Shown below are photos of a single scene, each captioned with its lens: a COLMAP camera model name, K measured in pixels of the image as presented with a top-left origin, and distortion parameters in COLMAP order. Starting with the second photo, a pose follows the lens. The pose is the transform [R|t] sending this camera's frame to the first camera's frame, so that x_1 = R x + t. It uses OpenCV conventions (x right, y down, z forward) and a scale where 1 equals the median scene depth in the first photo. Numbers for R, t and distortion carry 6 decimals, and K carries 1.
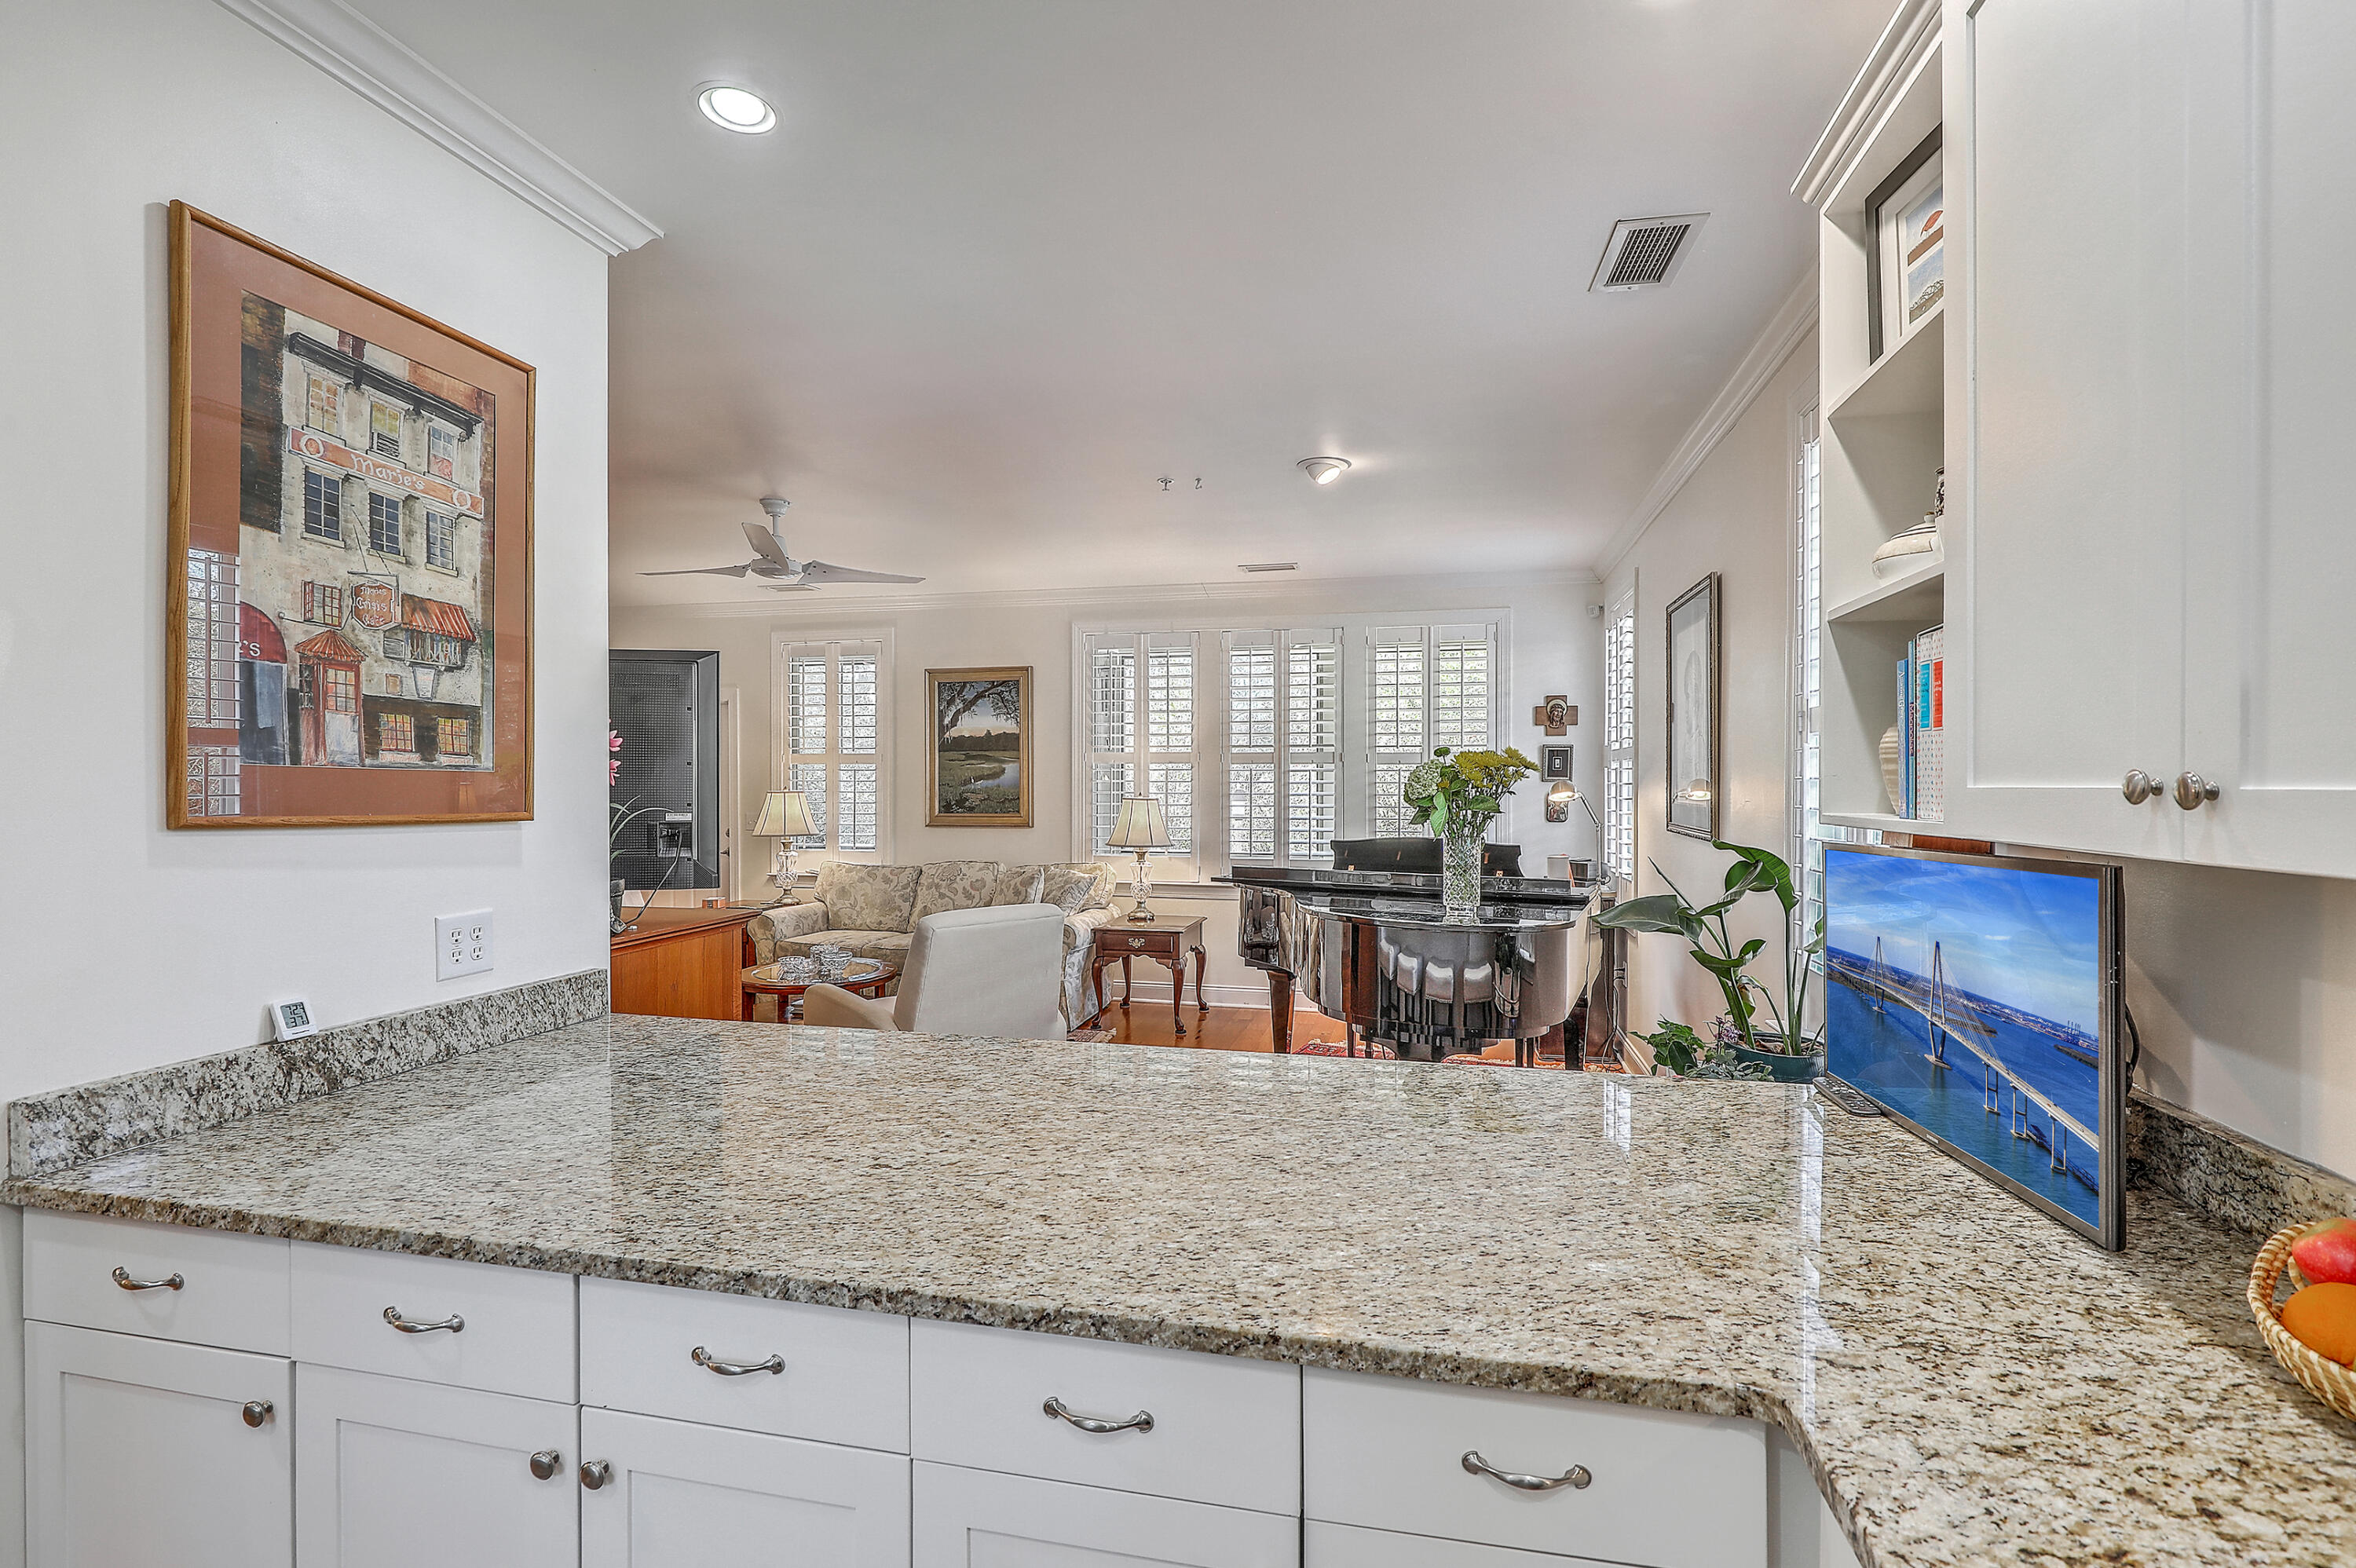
lens RADIAL K [[1061.3, 0, 1184.7], [0, 1061.3, 797.0], [0, 0, 1]] dist [0.000308, -0.000669]
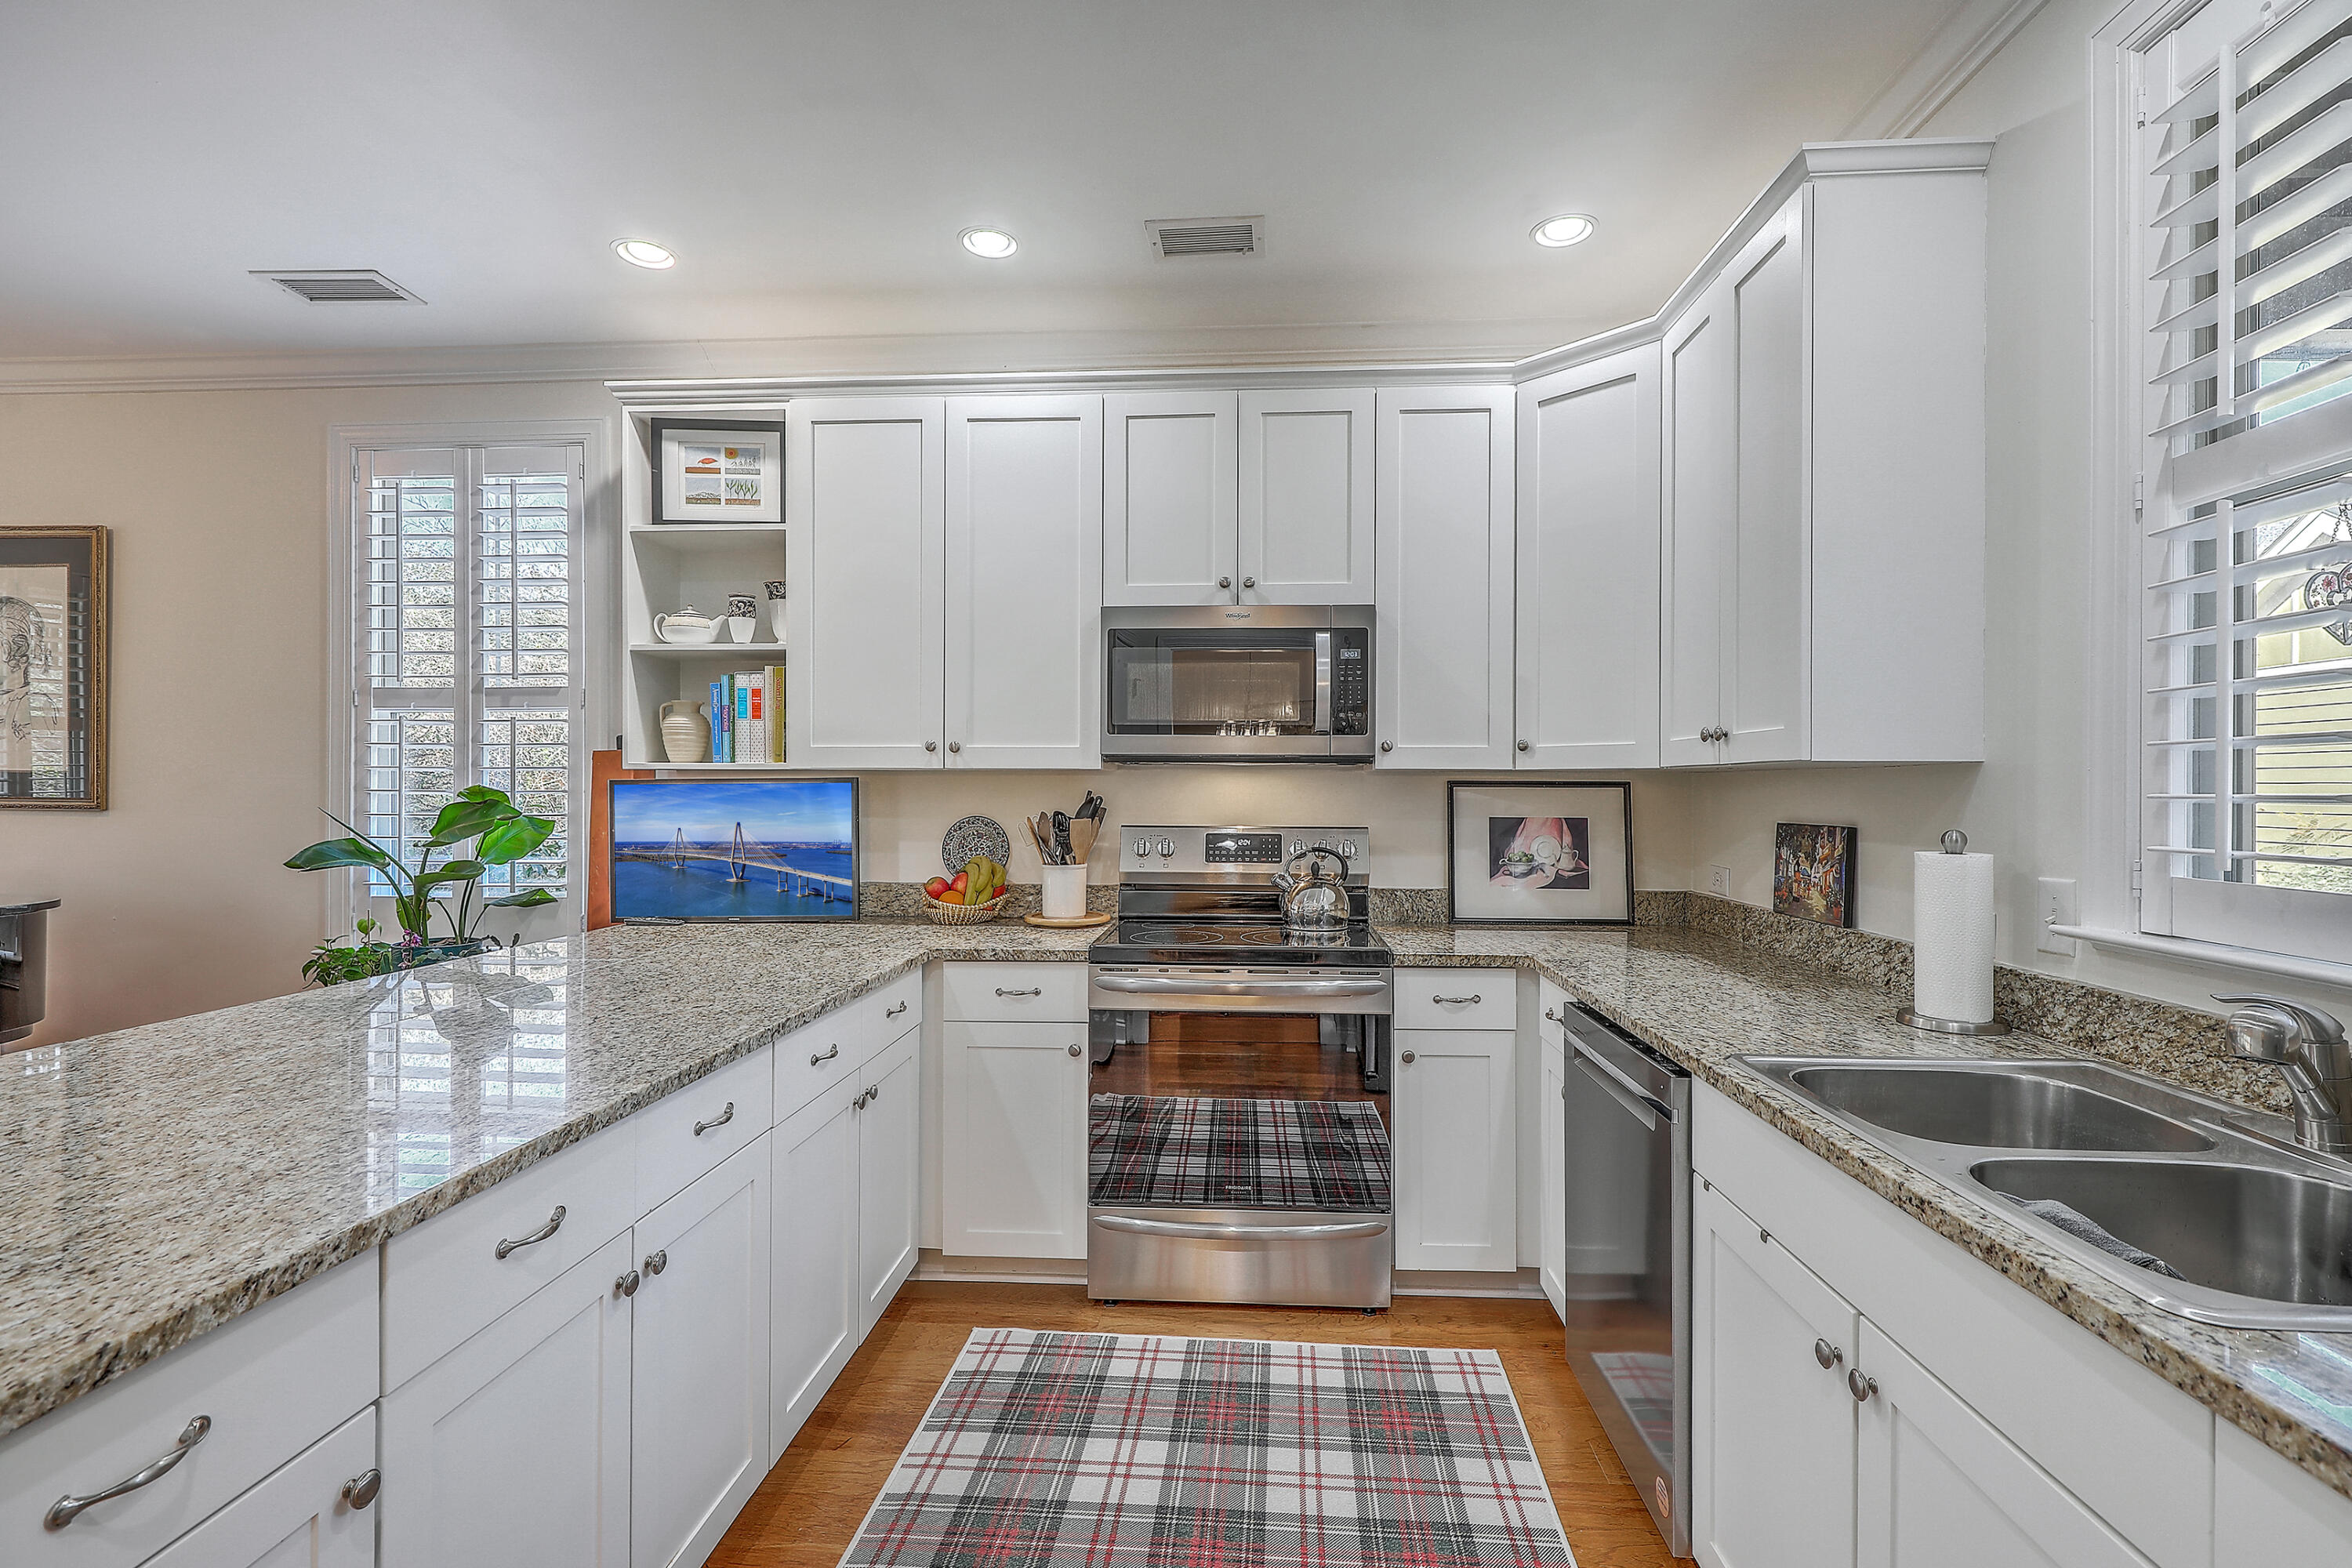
lens RADIAL K [[1059.6, 0, 1190.5], [0, 1059.6, 785.9], [0, 0, 1]] dist [0.000308, -0.000669]
pose [[-0.159874, 0.001479, 0.987136, -1.080706], [0.007886, 0.999969, -0.000221, 0.053845], [-0.987106, 0.007749, -0.159881, 0.338790]]
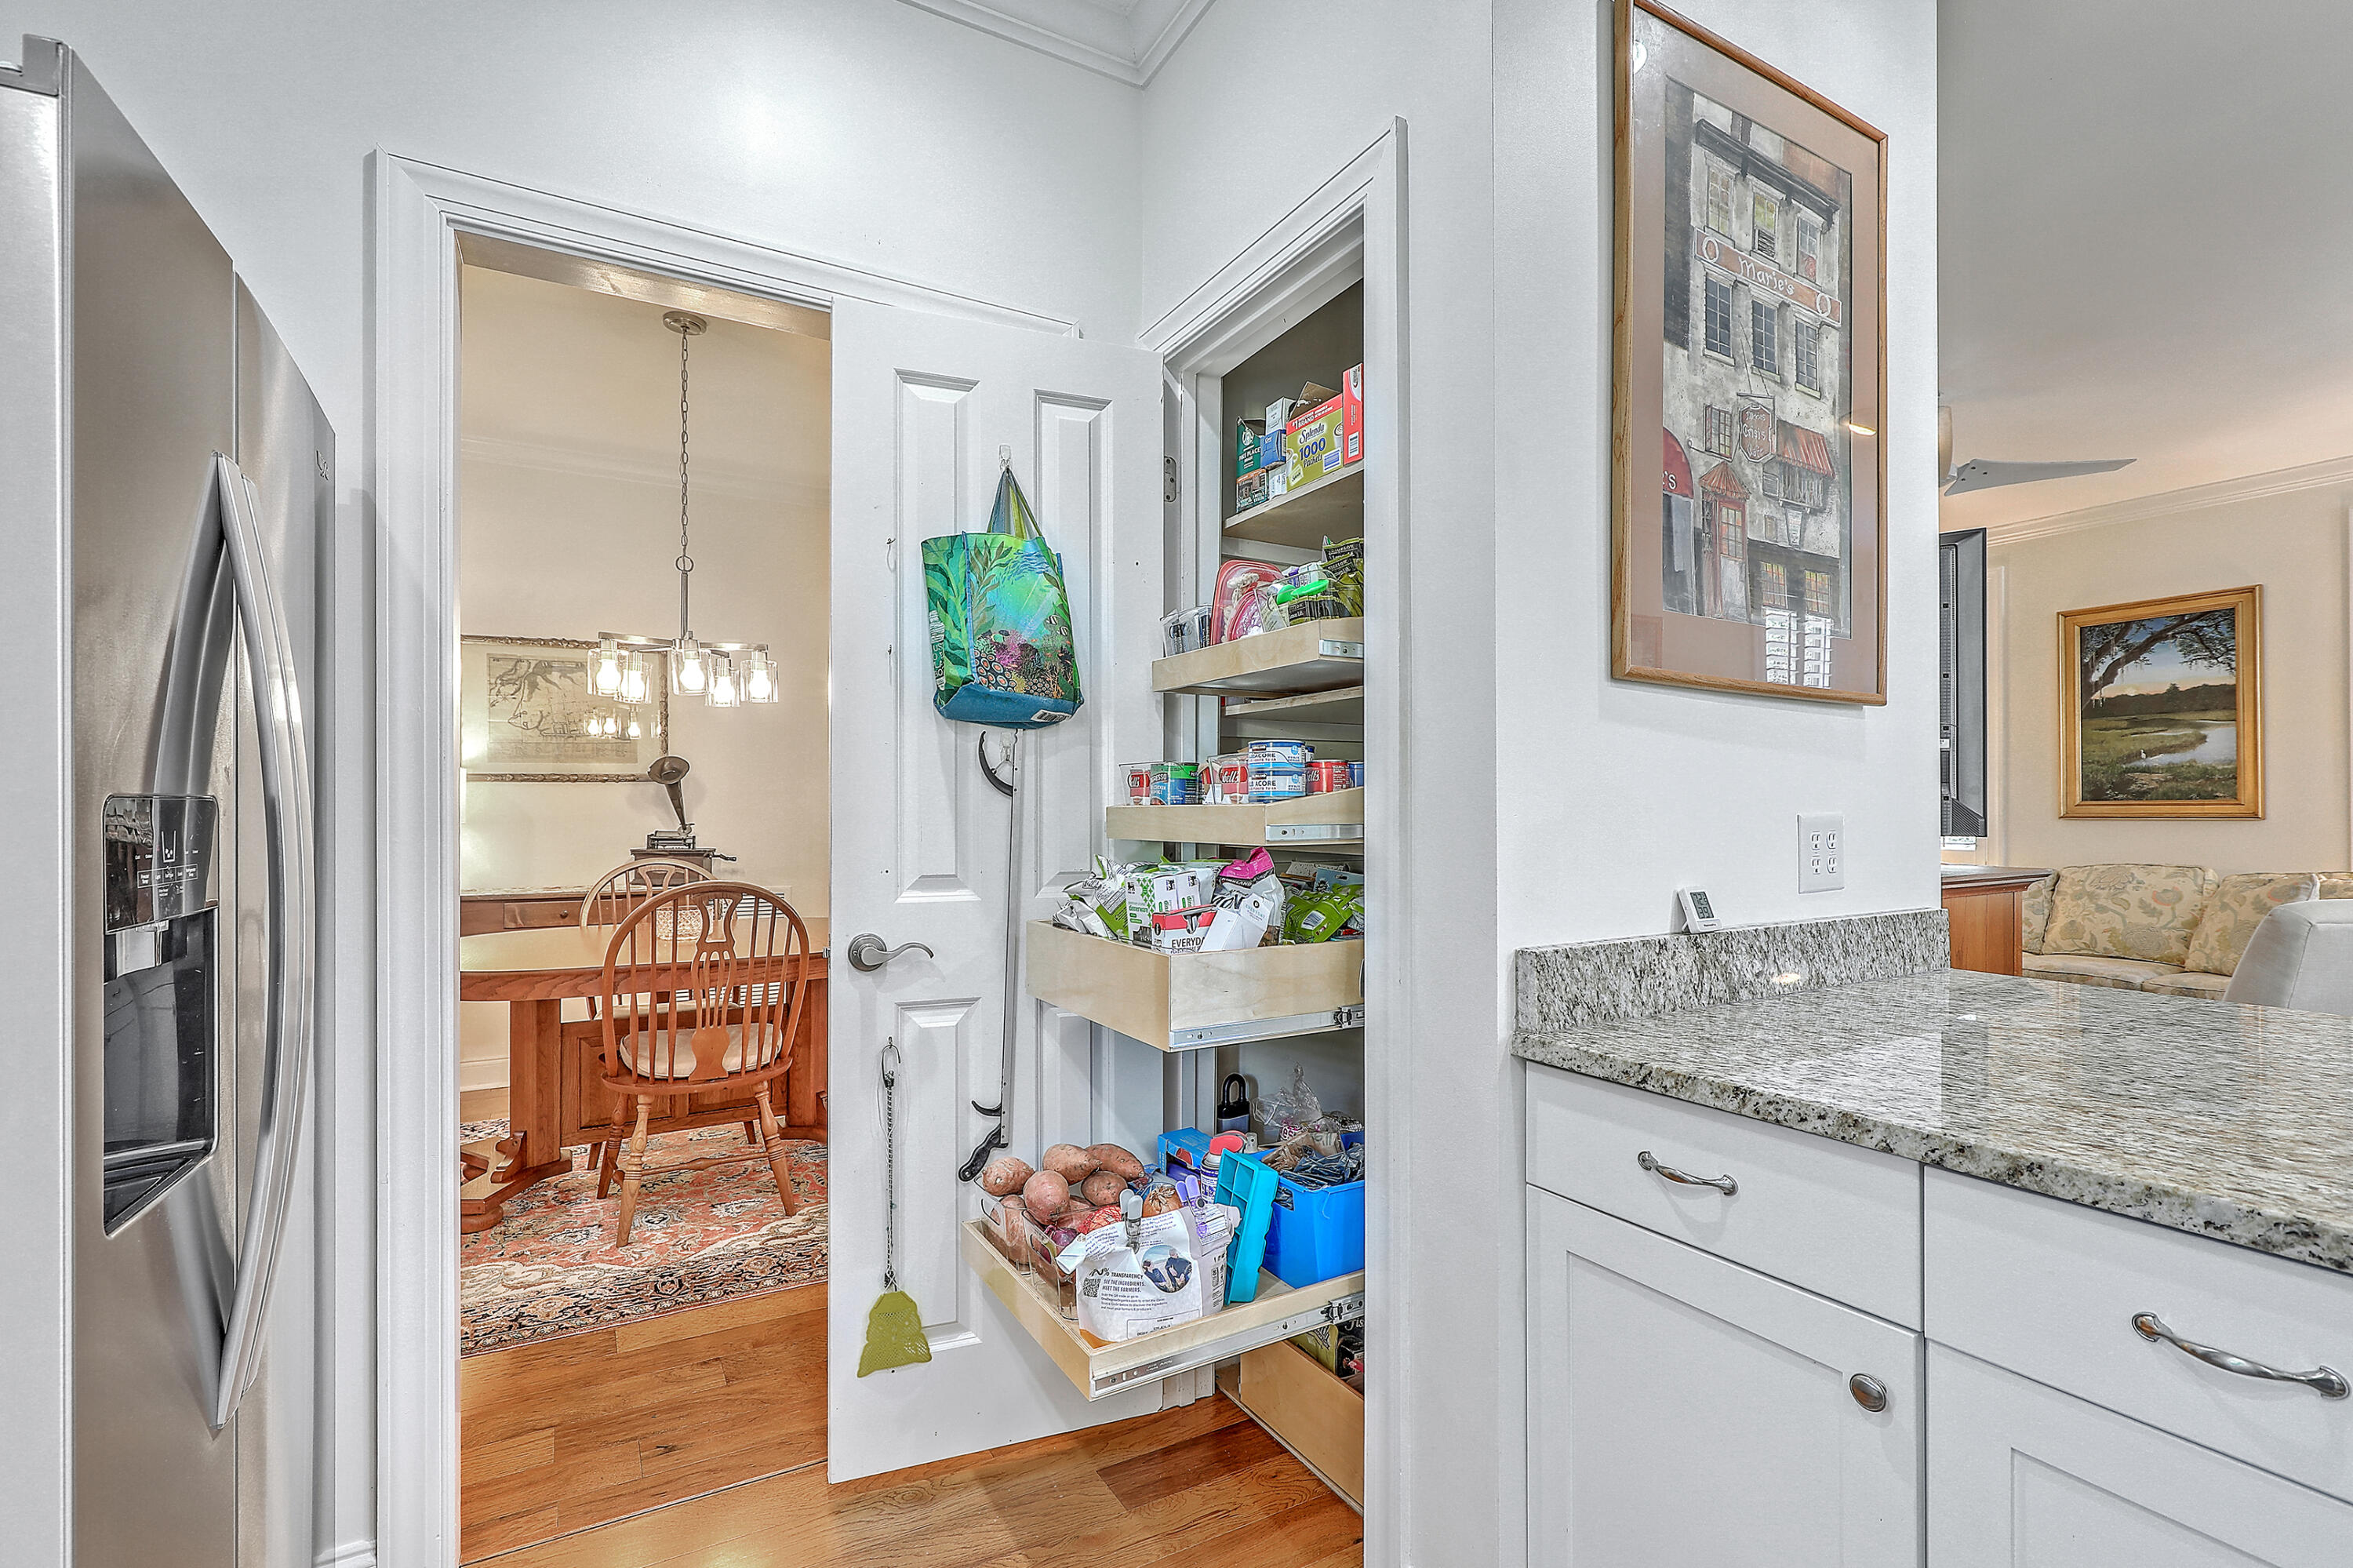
lens RADIAL K [[1060.1, 0, 1187.9], [0, 1060.1, 805.5], [0, 0, 1]] dist [0.000308, -0.000669]
pose [[0.682016, -0.004540, -0.731323, -0.415105], [-0.006737, 0.999899, -0.012491, 0.116413], [0.731306, 0.013446, 0.681917, 0.091173]]
